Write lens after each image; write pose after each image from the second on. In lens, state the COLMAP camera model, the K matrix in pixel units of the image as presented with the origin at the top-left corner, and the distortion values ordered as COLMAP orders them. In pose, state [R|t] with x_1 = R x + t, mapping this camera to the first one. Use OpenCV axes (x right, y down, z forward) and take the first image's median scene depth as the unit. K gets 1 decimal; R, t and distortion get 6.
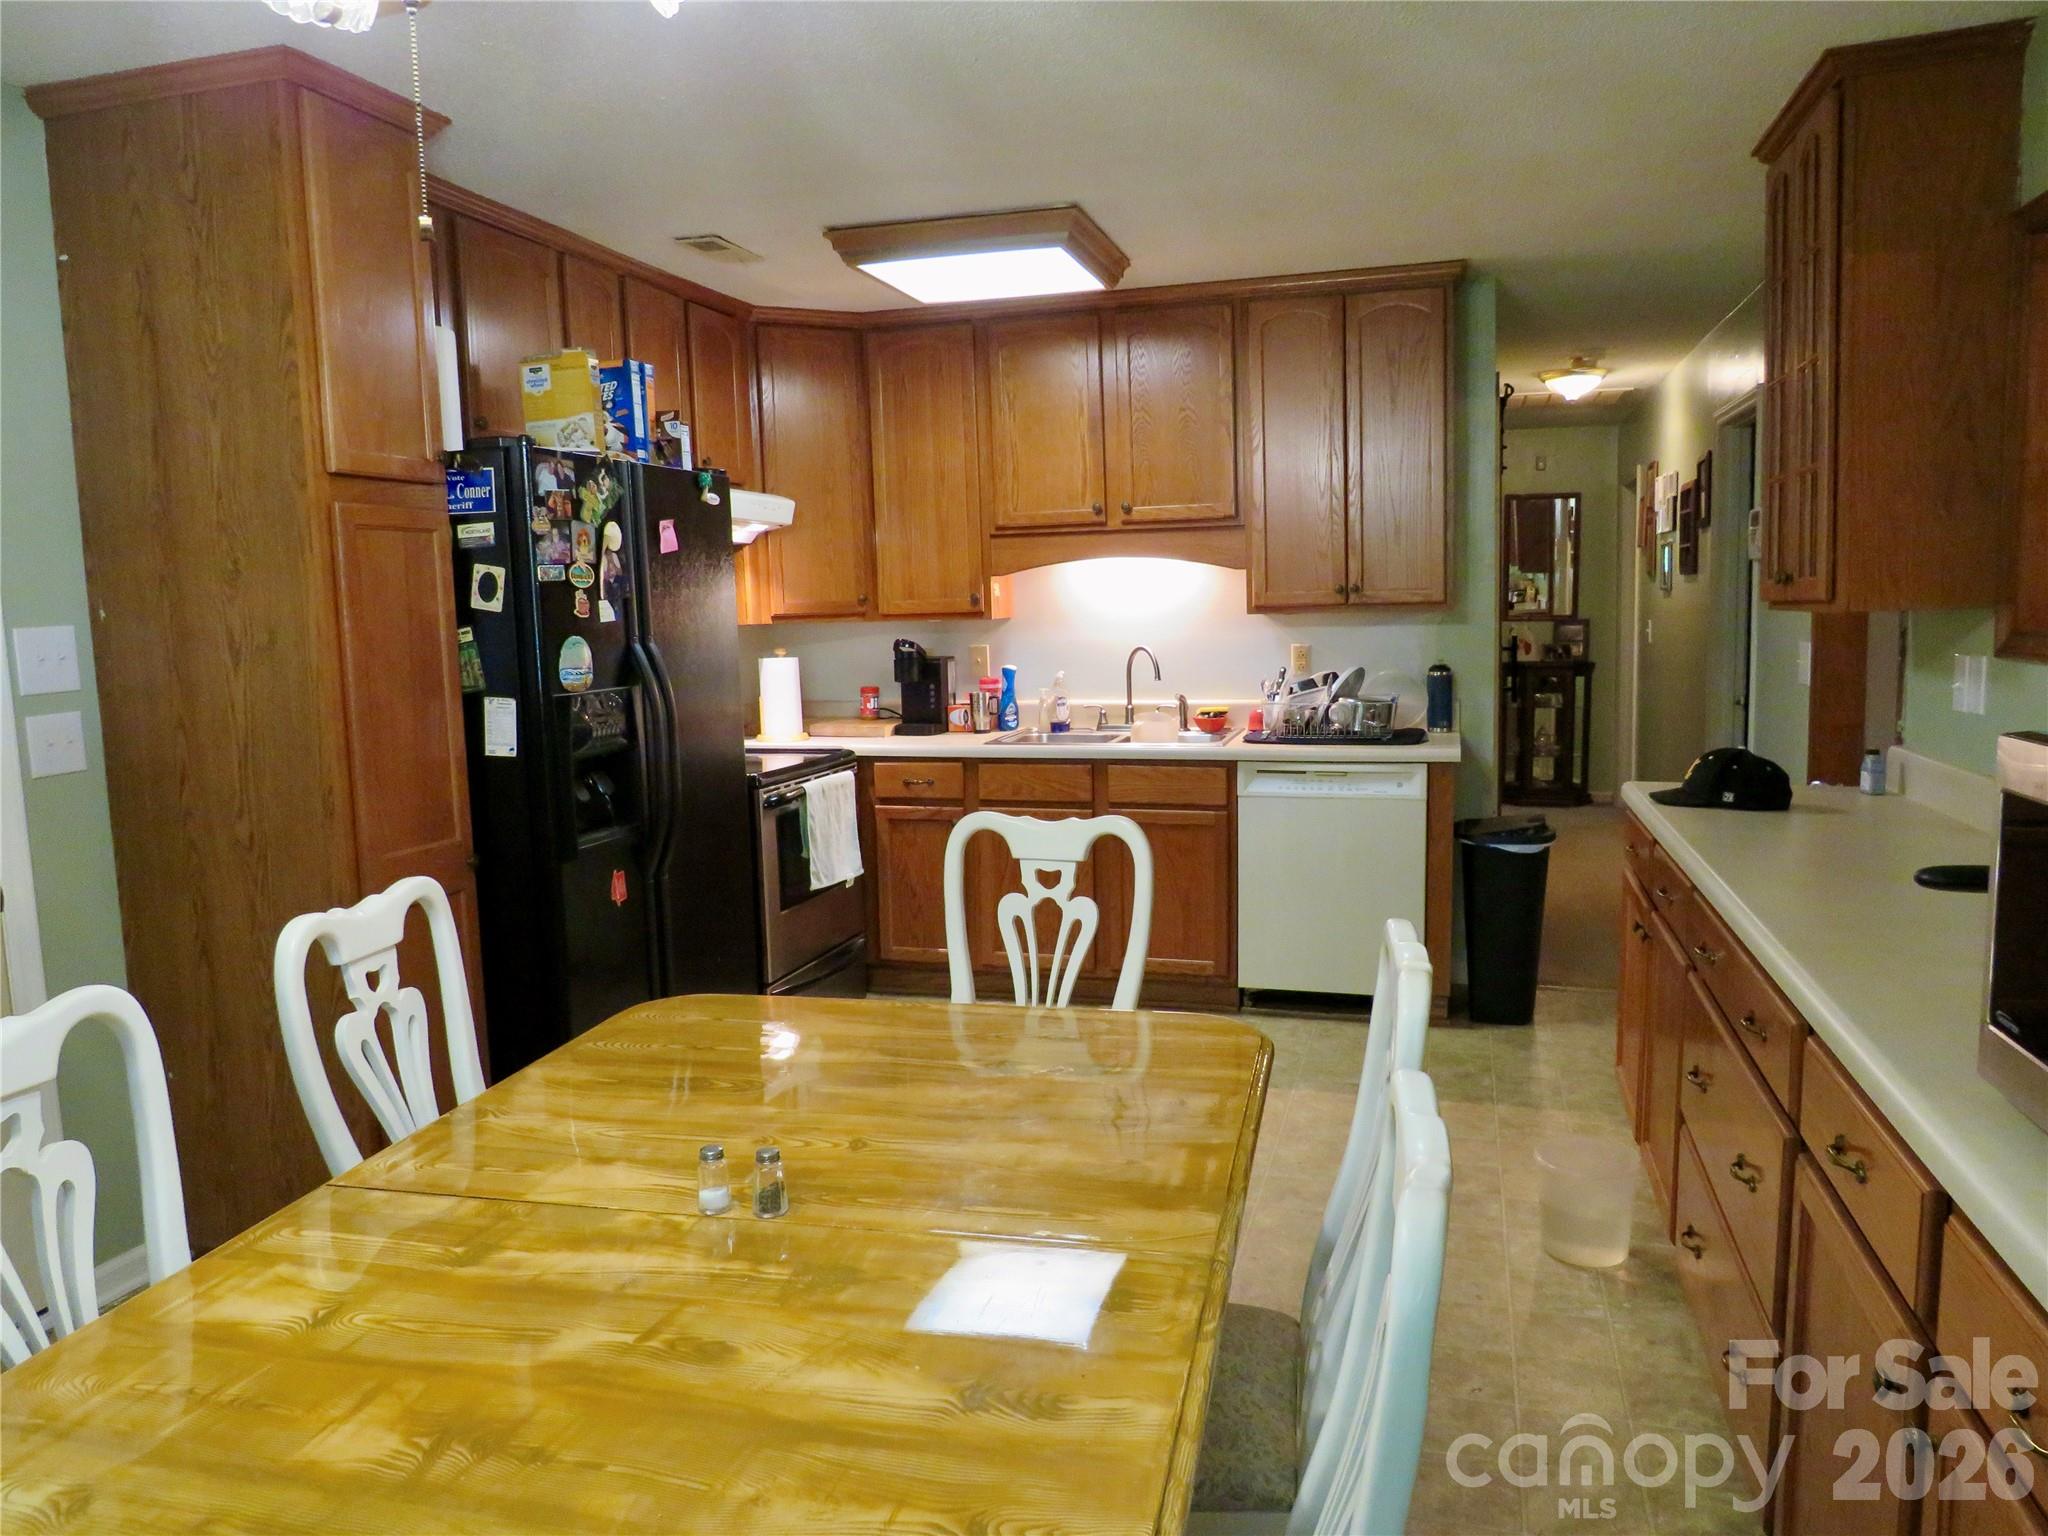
lens RADIAL K [[1441.5, 0, 1042.4], [0, 1441.5, 755.4], [0, 0, 1]] dist [-0.016480, 0.003911]
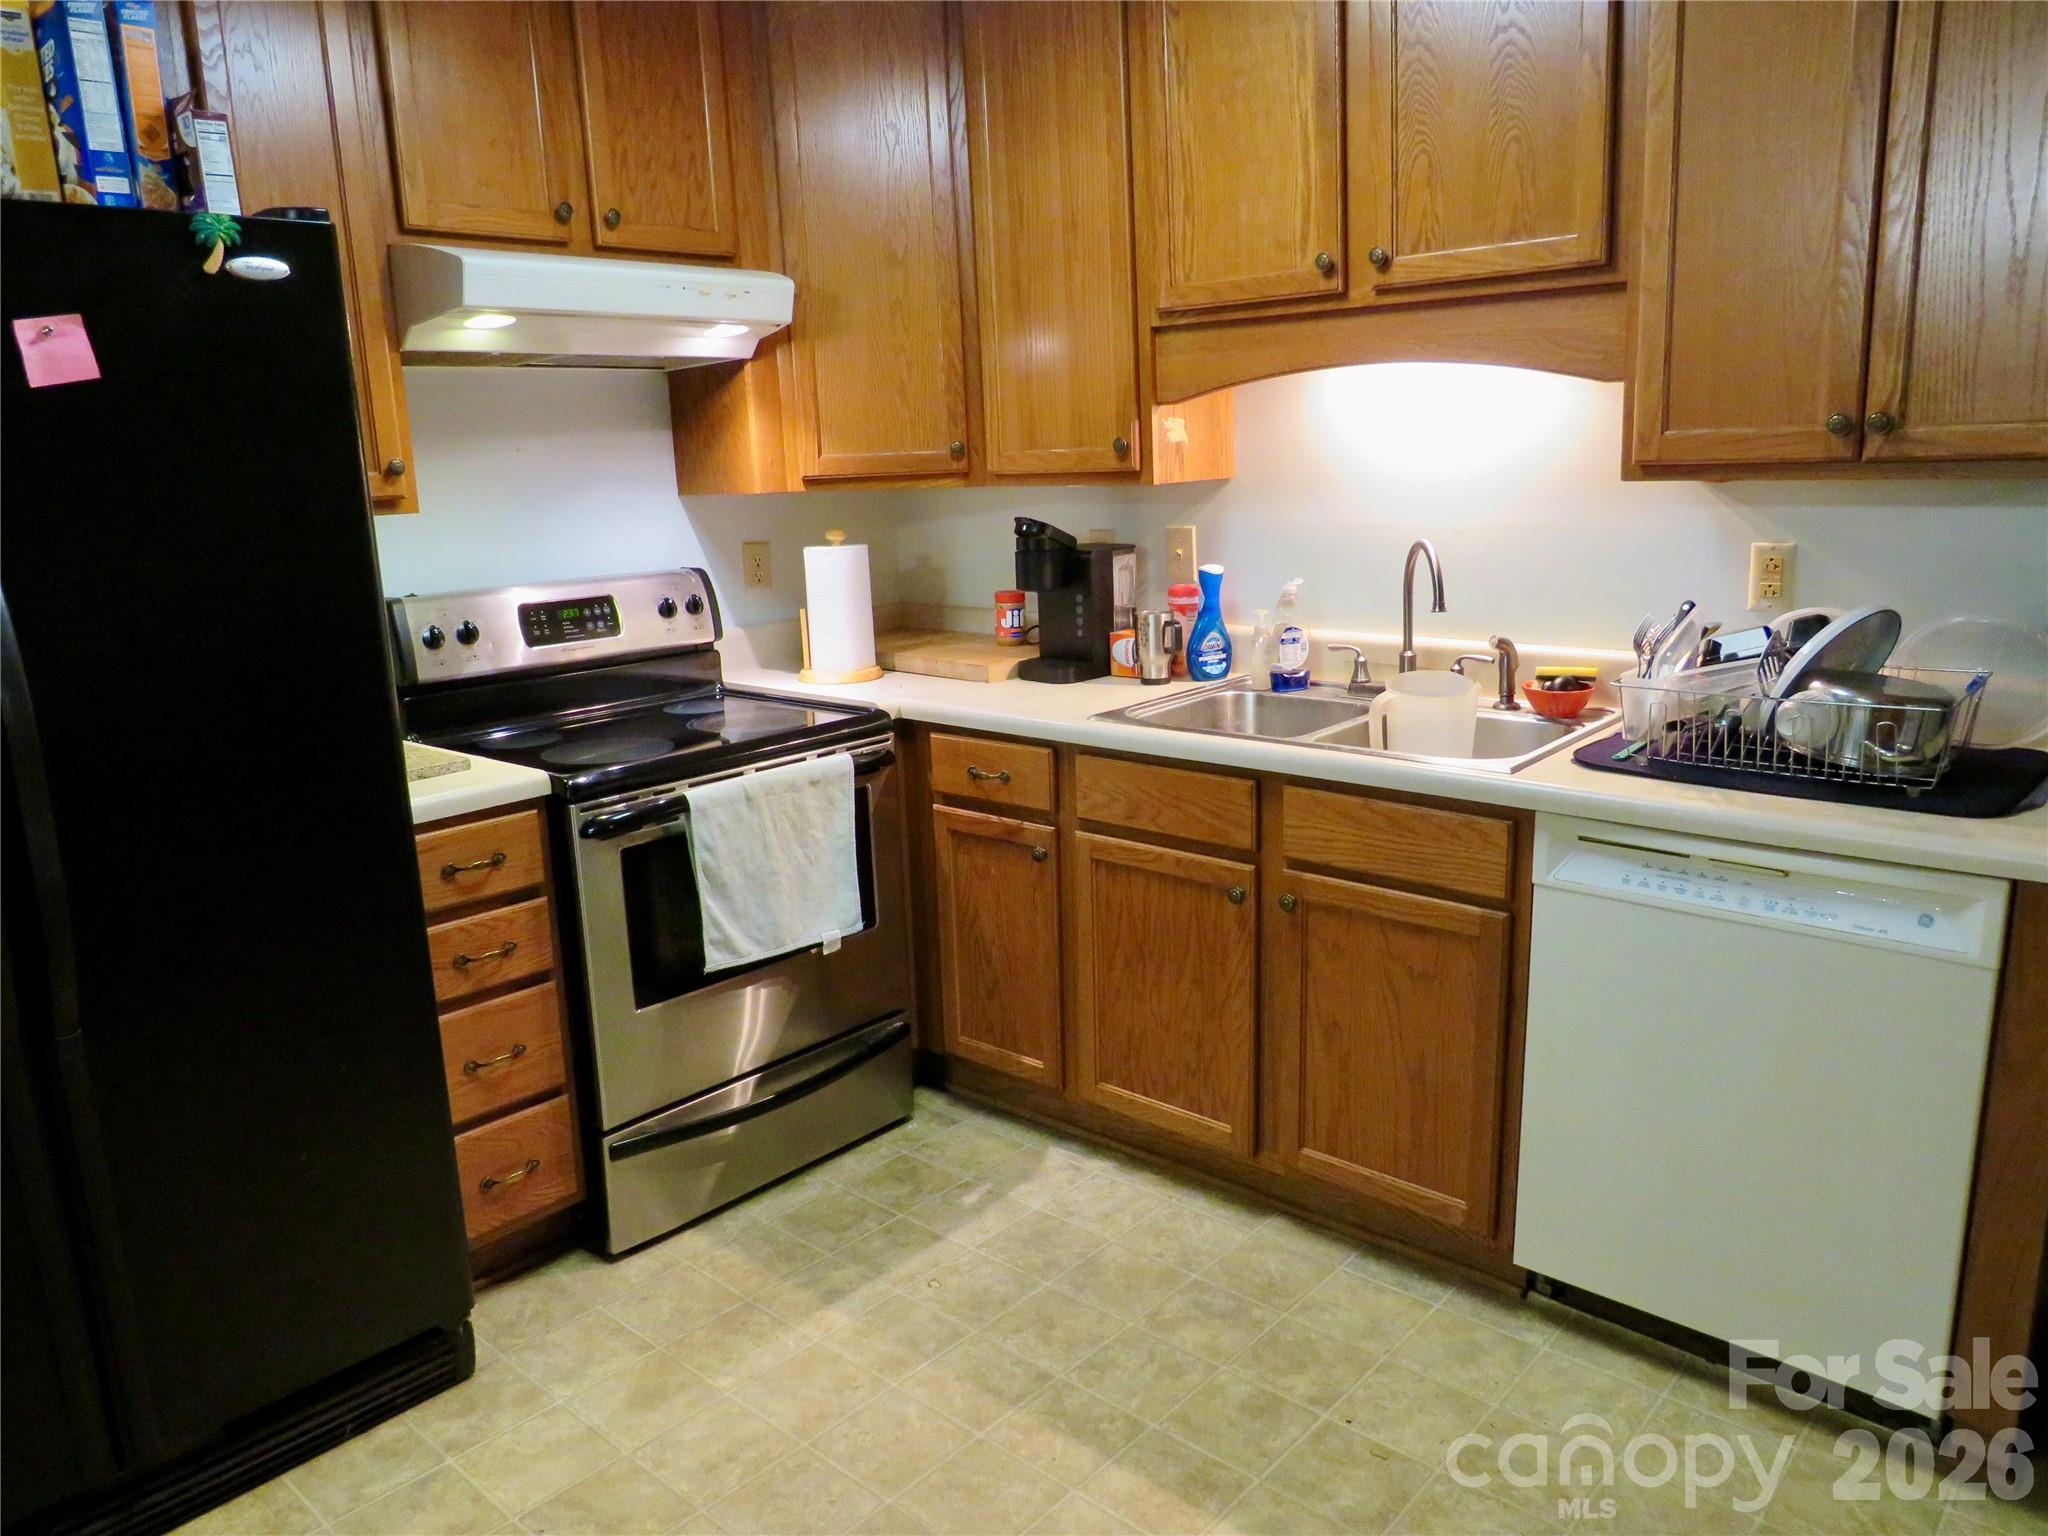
lens RADIAL K [[1441.5, 0, 1042.4], [0, 1441.5, 755.4], [0, 0, 1]] dist [-0.016480, 0.003911]
pose [[0.895238, 0.087681, -0.436877, 0.181939], [-0.033913, 0.991012, 0.129403, -0.063432], [0.444297, -0.101031, 0.890165, 0.493153]]
